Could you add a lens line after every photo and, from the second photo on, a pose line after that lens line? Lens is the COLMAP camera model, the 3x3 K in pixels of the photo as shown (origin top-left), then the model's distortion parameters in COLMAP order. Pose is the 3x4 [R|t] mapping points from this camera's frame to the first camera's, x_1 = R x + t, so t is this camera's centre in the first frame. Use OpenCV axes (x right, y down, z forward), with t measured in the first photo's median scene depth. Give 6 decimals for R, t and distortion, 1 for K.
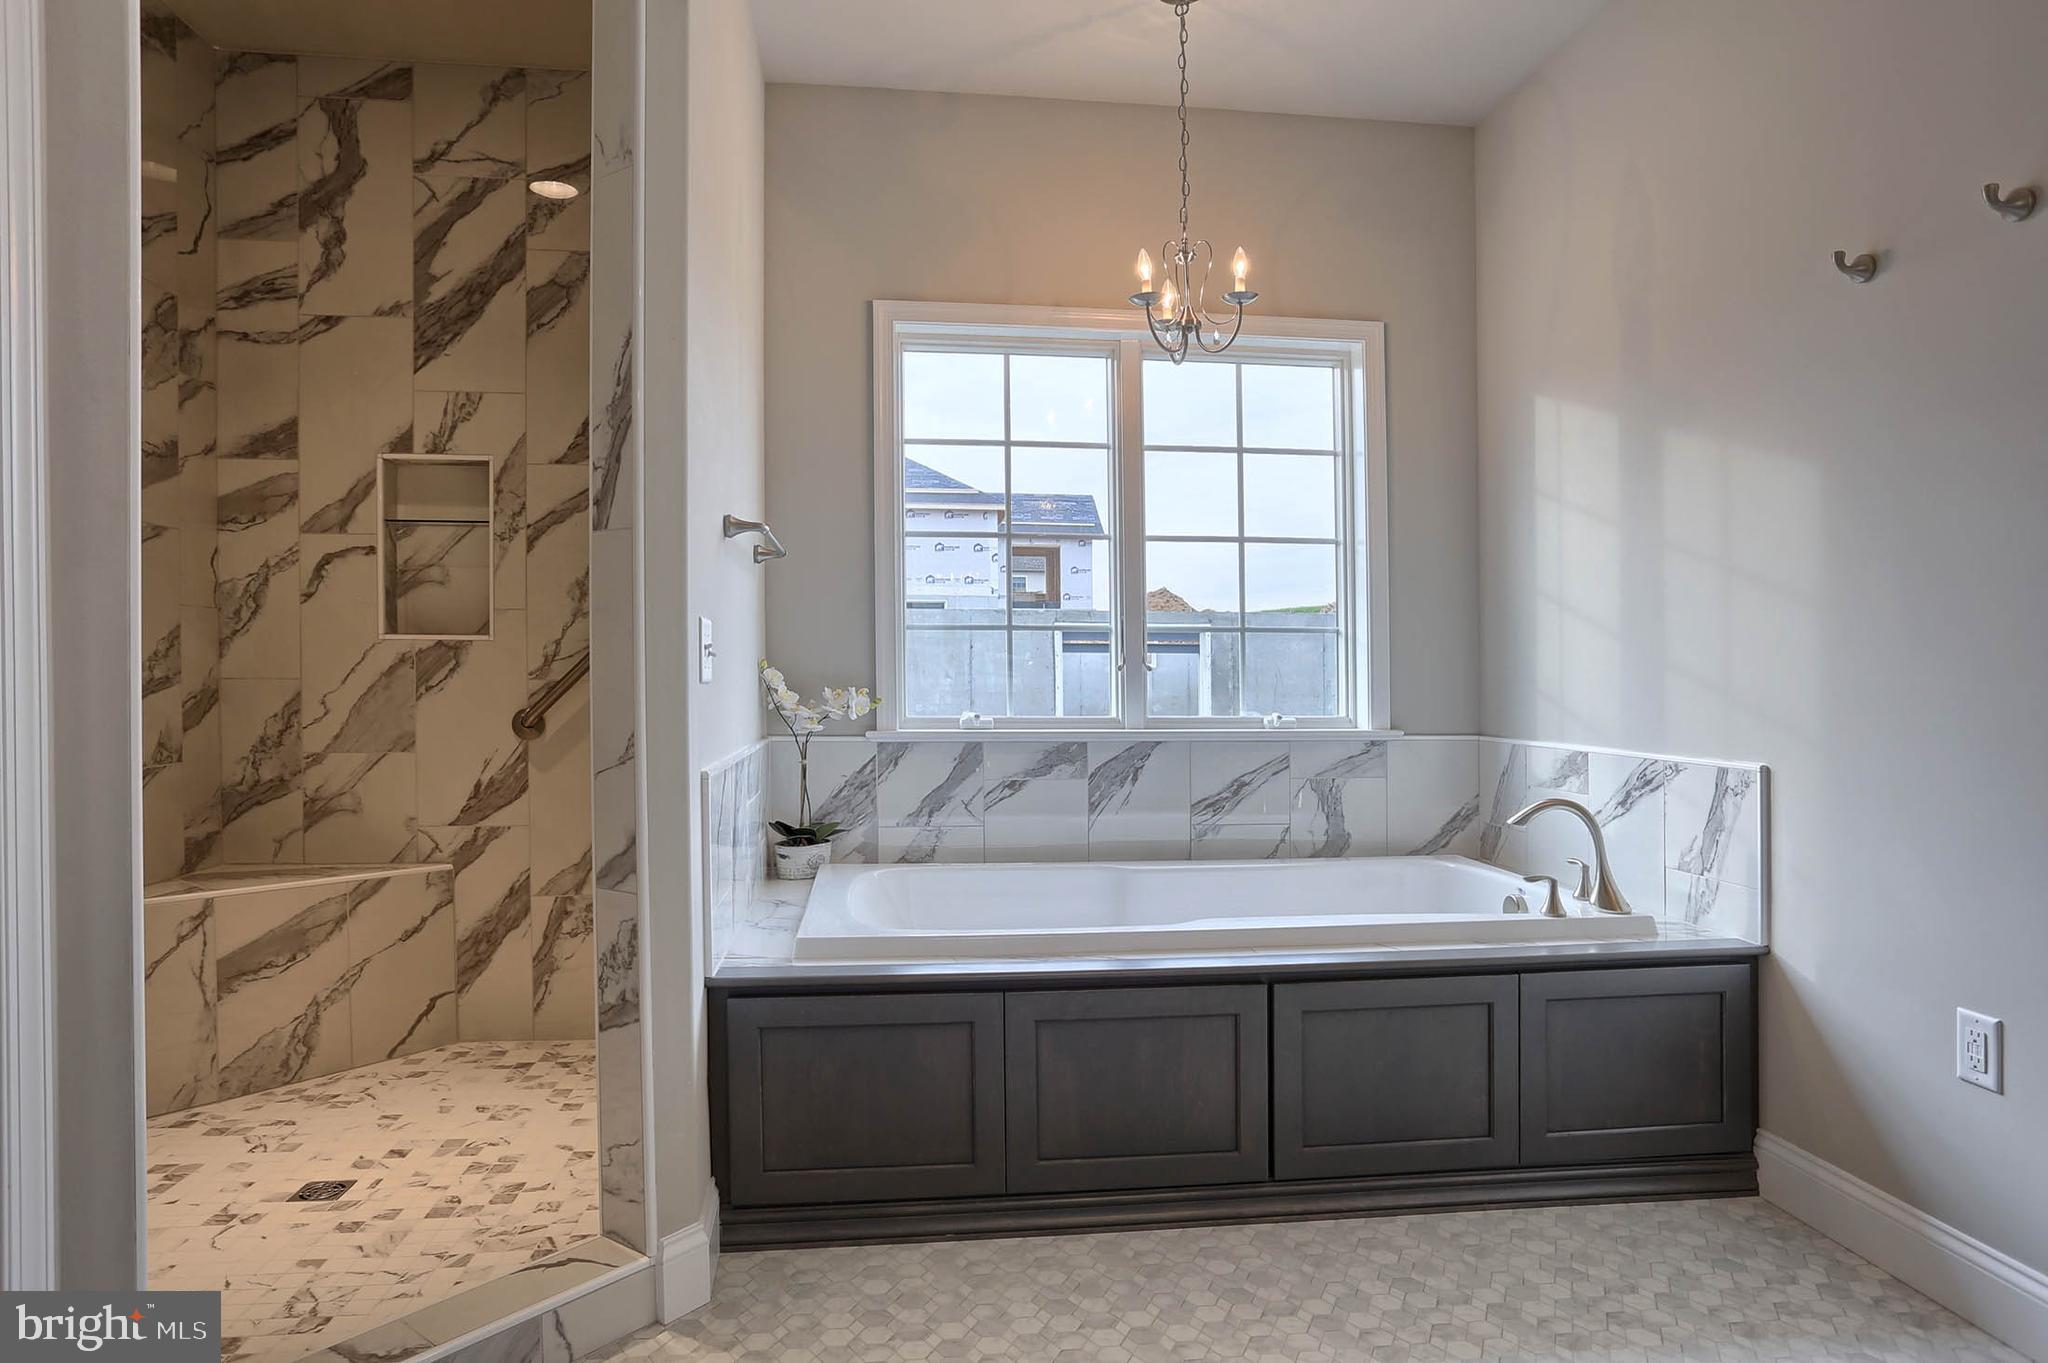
lens RADIAL K [[1257.9, 0, 1004.3], [0, 1257.9, 681.2], [0, 0, 1]] dist [-0.063188, 0.036161]
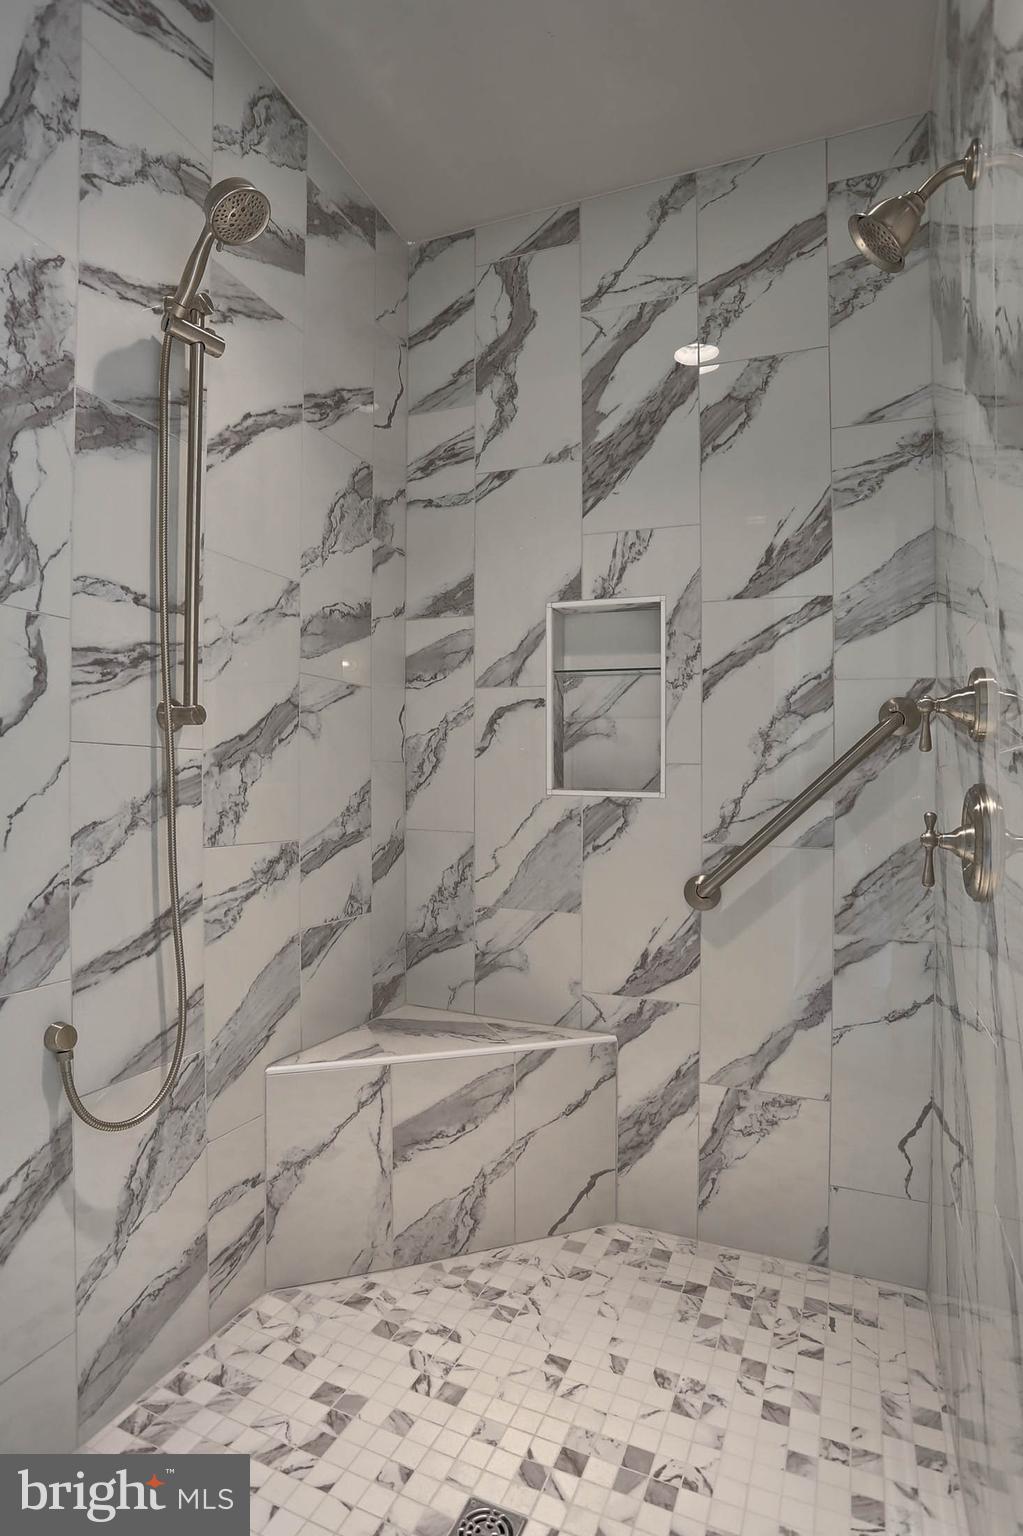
lens RADIAL K [[805.6, 0, 519.5], [0, 805.6, 768.6], [0, 0, 1]] dist [-0.057404, 0.025195]
pose [[0.895051, 0.003364, -0.445951, -0.243835], [-0.011871, 0.999797, -0.016283, -0.043635], [0.445806, 0.019868, 0.894909, 0.428892]]
